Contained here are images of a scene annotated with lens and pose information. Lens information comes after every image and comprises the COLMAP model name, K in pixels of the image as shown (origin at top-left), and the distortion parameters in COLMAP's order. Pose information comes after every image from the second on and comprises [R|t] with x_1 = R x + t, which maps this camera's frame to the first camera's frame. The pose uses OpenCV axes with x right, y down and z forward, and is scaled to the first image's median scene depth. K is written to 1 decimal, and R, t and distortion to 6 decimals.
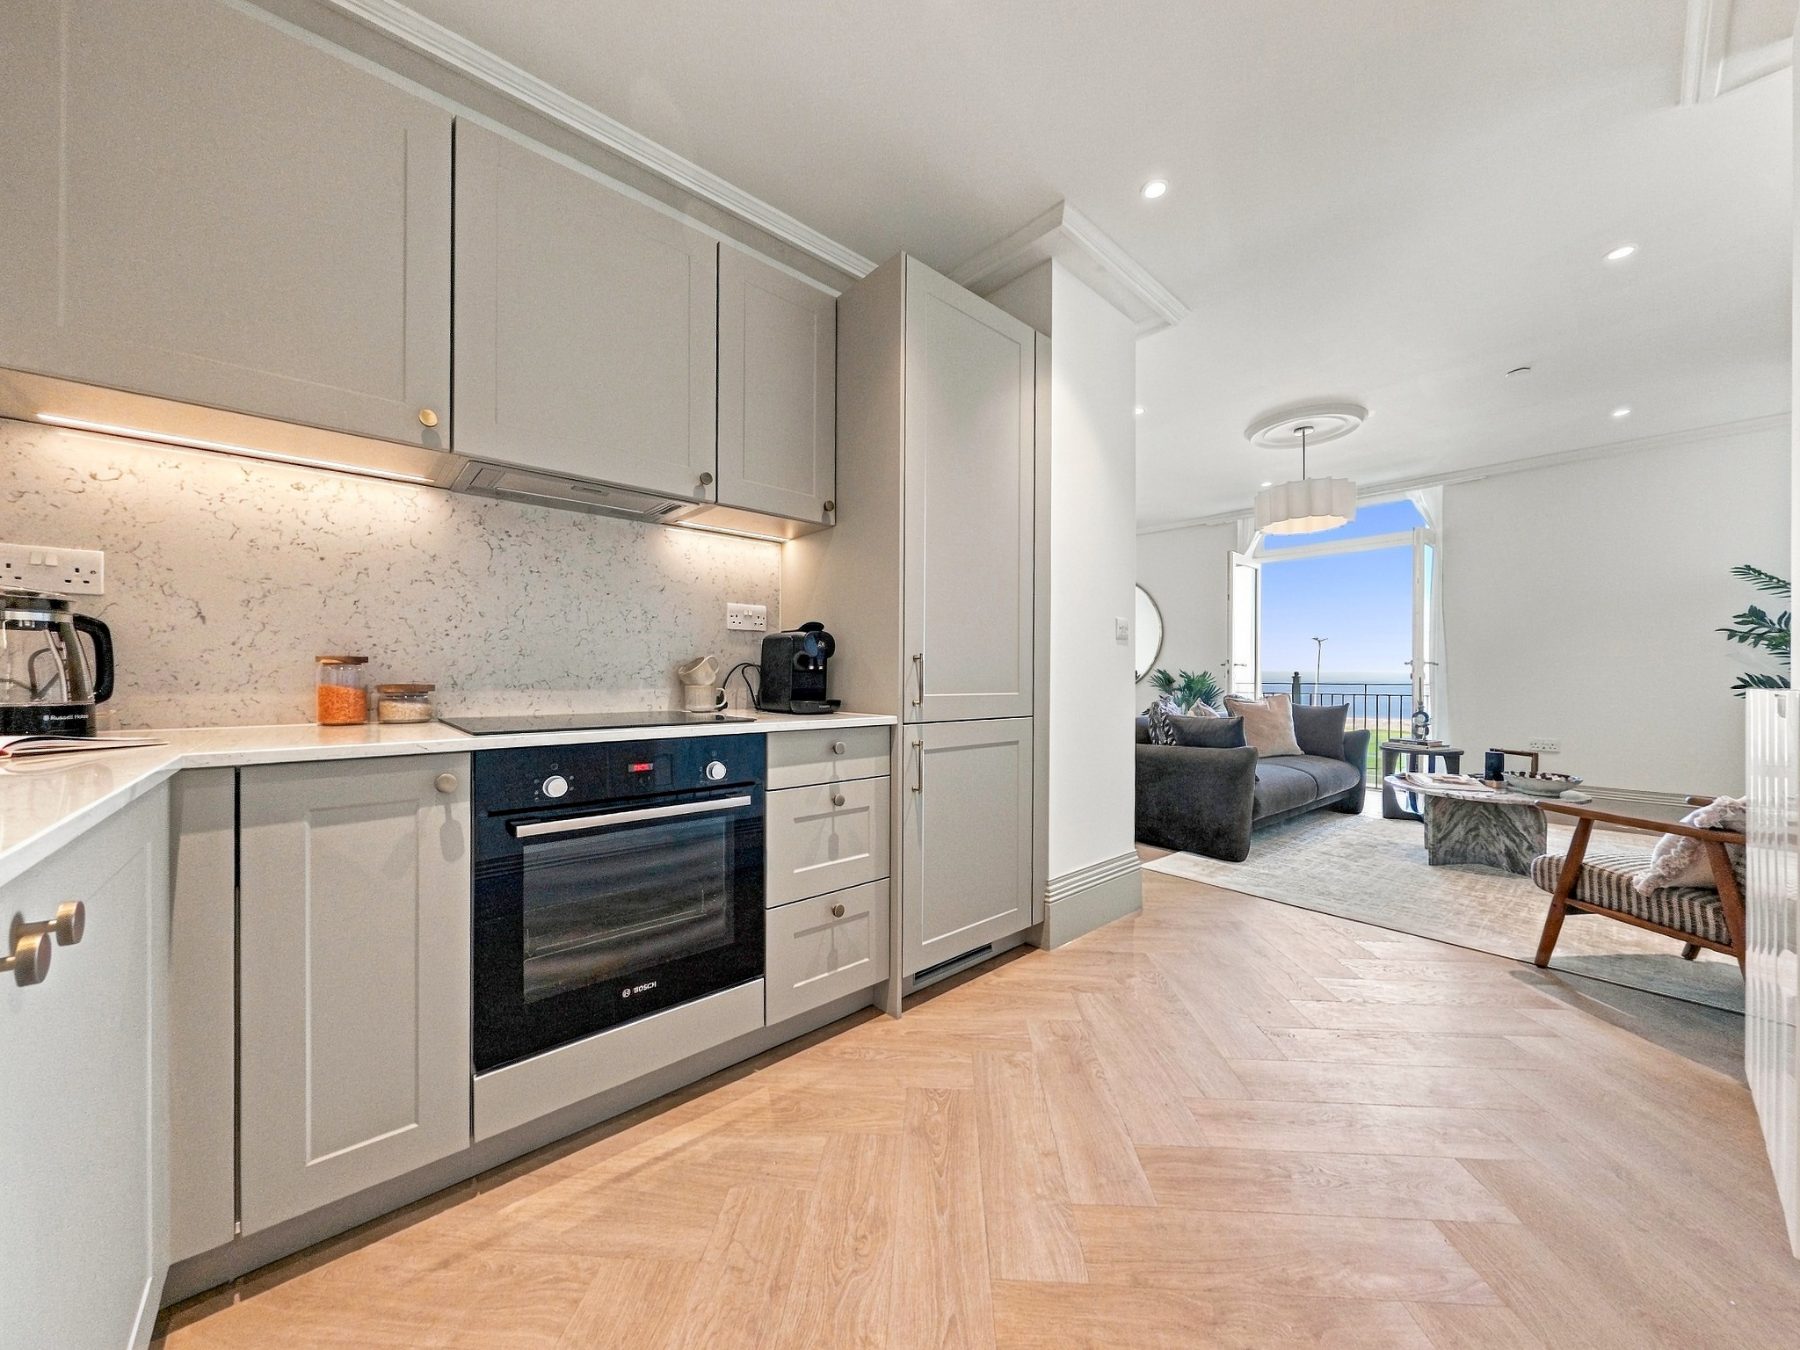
lens RADIAL K [[651.4, 0, 885.6], [0, 651.4, 679.6], [0, 0, 1]] dist [-0.002319, -0.000245]
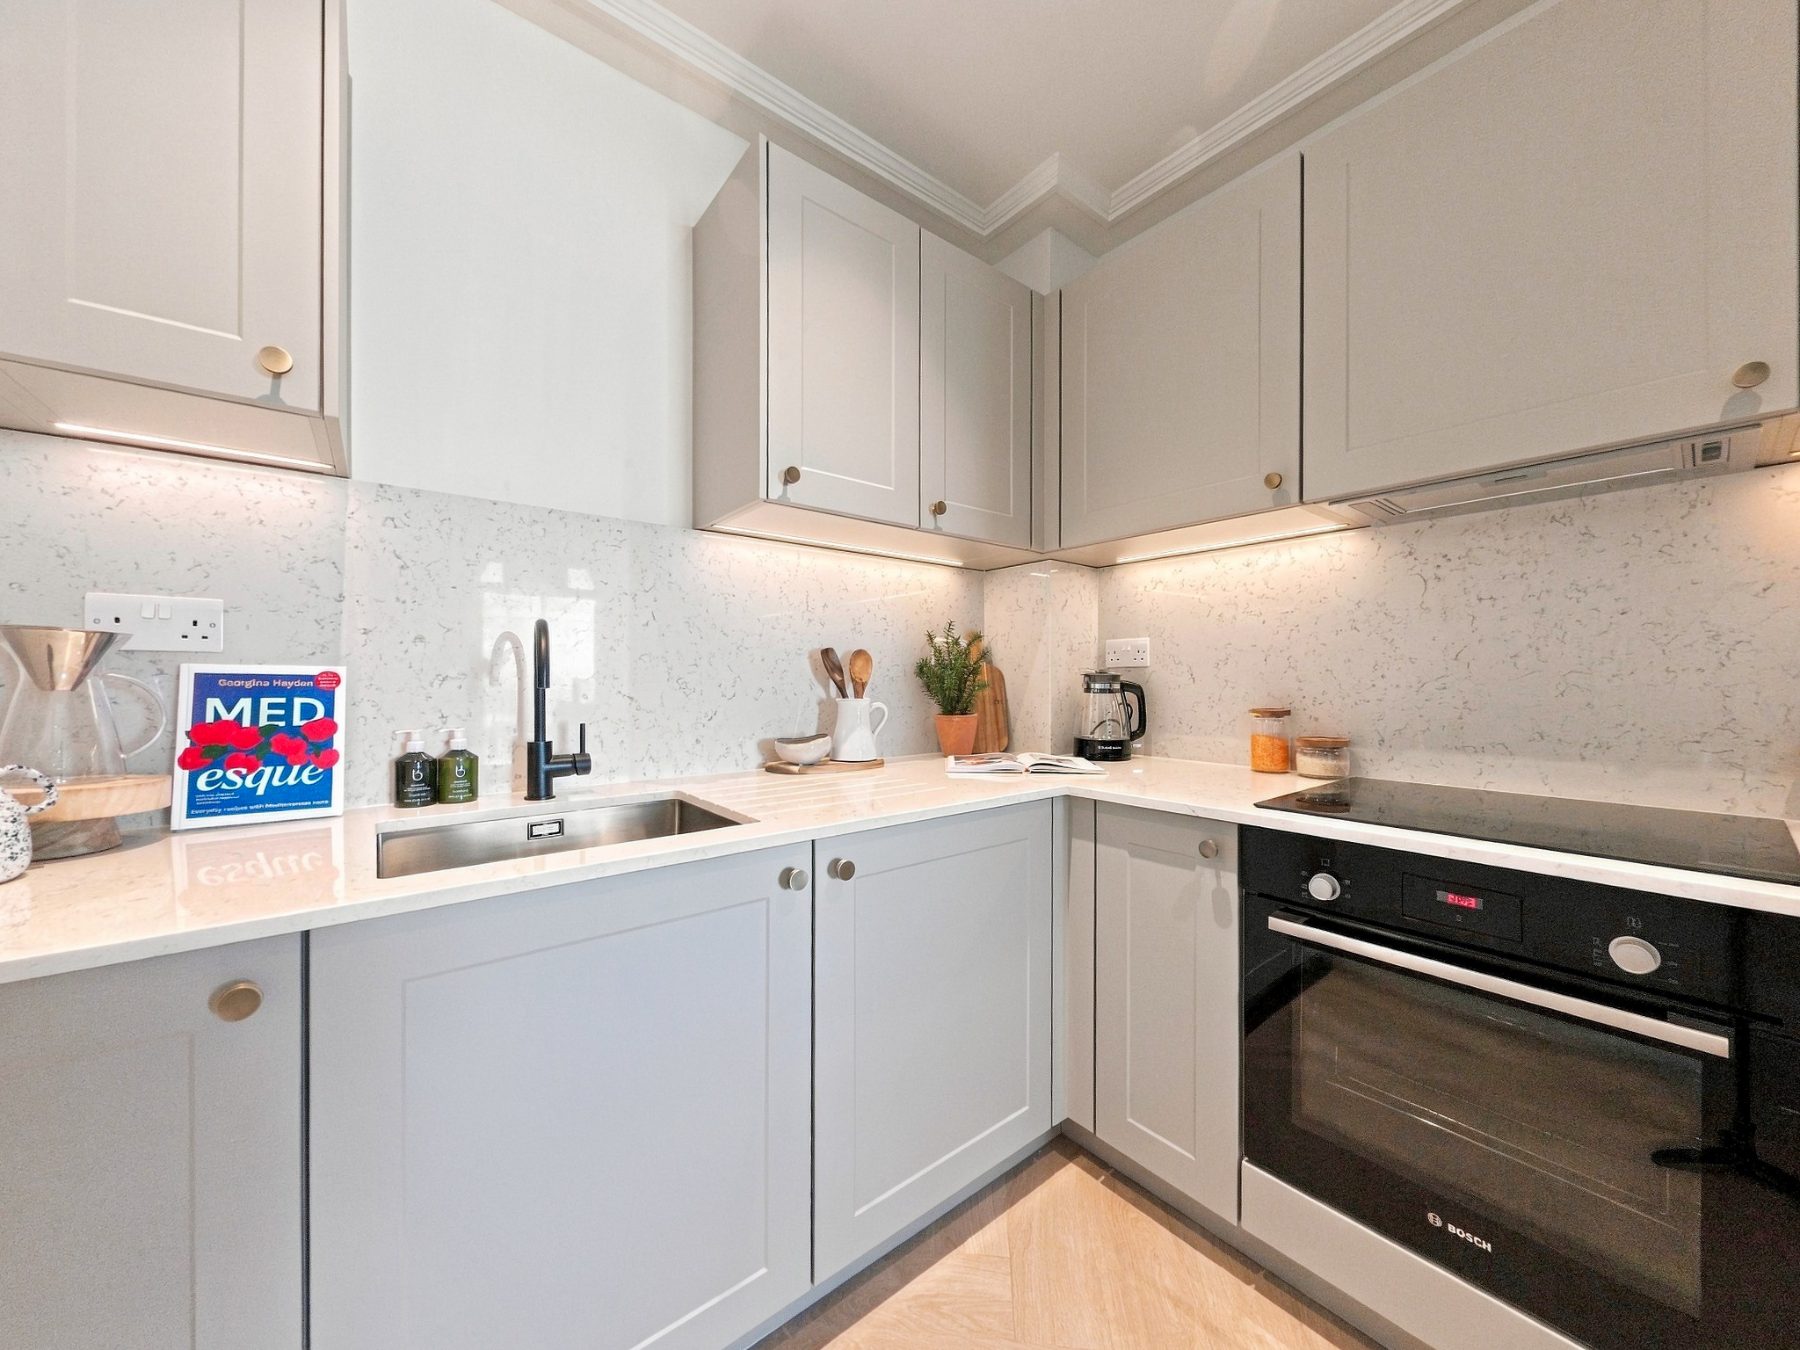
lens RADIAL K [[651.4, 0, 899.4], [0, 651.4, 672.2], [0, 0, 1]] dist [-0.002319, -0.000245]
pose [[-0.044976, -0.013362, -0.998899, 0.351026], [-0.000981, 0.999911, -0.013331, -0.098069], [0.998988, 0.000380, -0.044985, 0.498325]]
